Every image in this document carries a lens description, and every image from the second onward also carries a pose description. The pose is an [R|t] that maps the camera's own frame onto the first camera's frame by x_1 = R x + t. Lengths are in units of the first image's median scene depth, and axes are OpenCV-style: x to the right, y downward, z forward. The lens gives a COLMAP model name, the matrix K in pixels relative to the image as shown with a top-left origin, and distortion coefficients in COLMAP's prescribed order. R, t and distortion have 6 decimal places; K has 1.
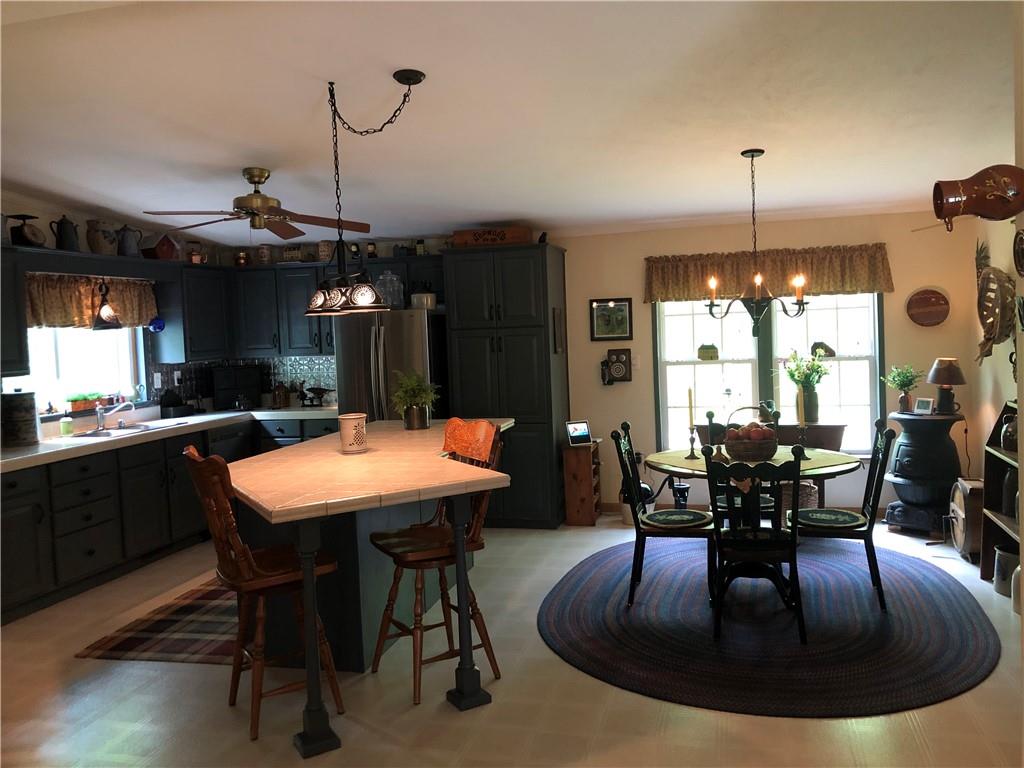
lens RADIAL K [[838.6, 0, 521.7], [0, 838.6, 377.0], [0, 0, 1]] dist [0.039004, -0.008529]
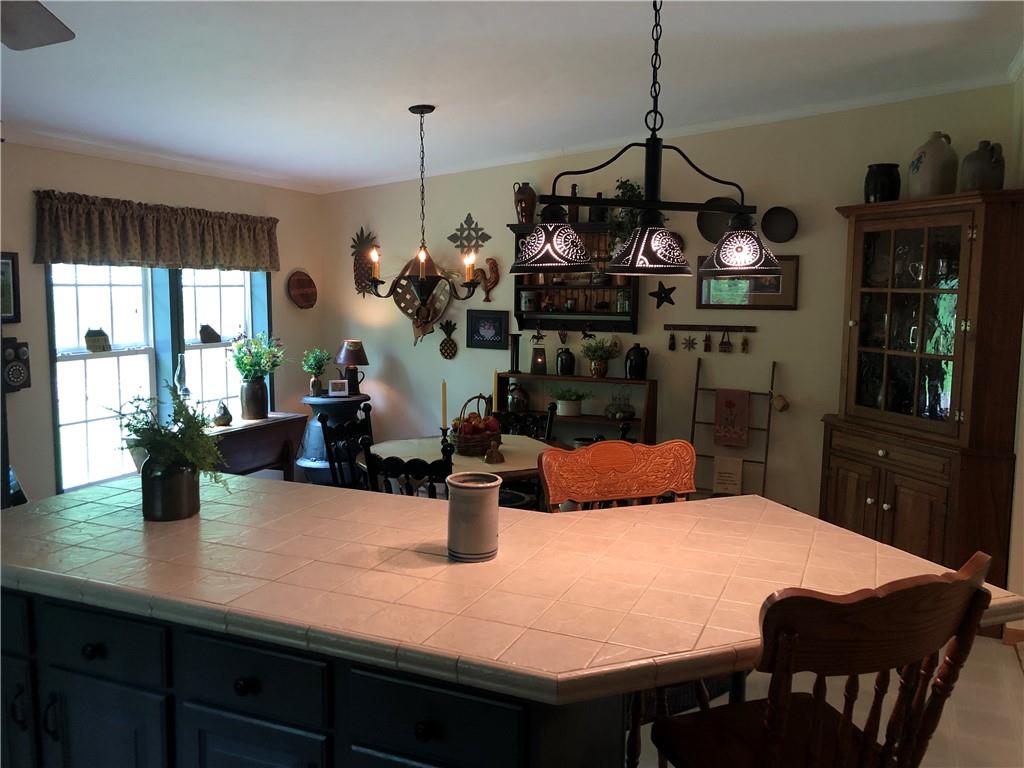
lens RADIAL K [[838.6, 0, 511.0], [0, 838.6, 381.6], [0, 0, 1]] dist [0.039004, -0.008529]
pose [[0.154562, -0.073455, 0.985249, -0.751775], [0.043664, 0.996766, 0.067464, -0.049860], [-0.987018, 0.032593, 0.157269, 0.992300]]
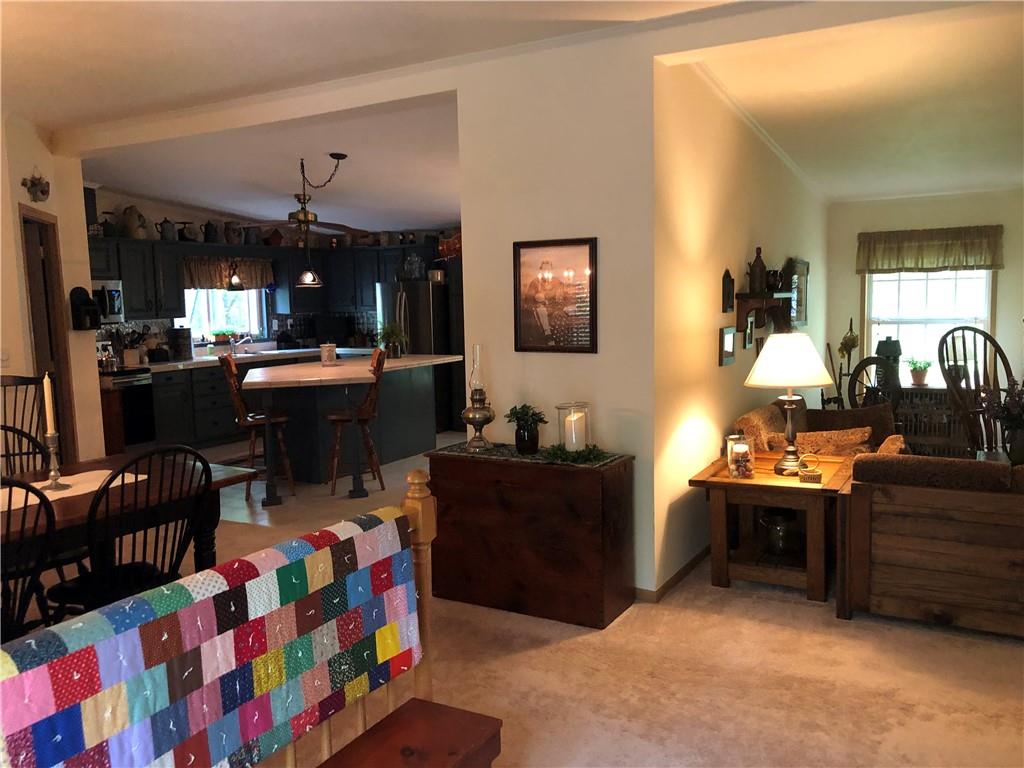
lens RADIAL K [[838.6, 0, 508.0], [0, 838.6, 389.2], [0, 0, 1]] dist [0.039004, -0.008529]
pose [[0.963140, 0.050579, -0.264203, 0.394439], [-0.034882, 0.997354, 0.063776, 0.008668], [0.266729, -0.052209, 0.962356, -0.367712]]
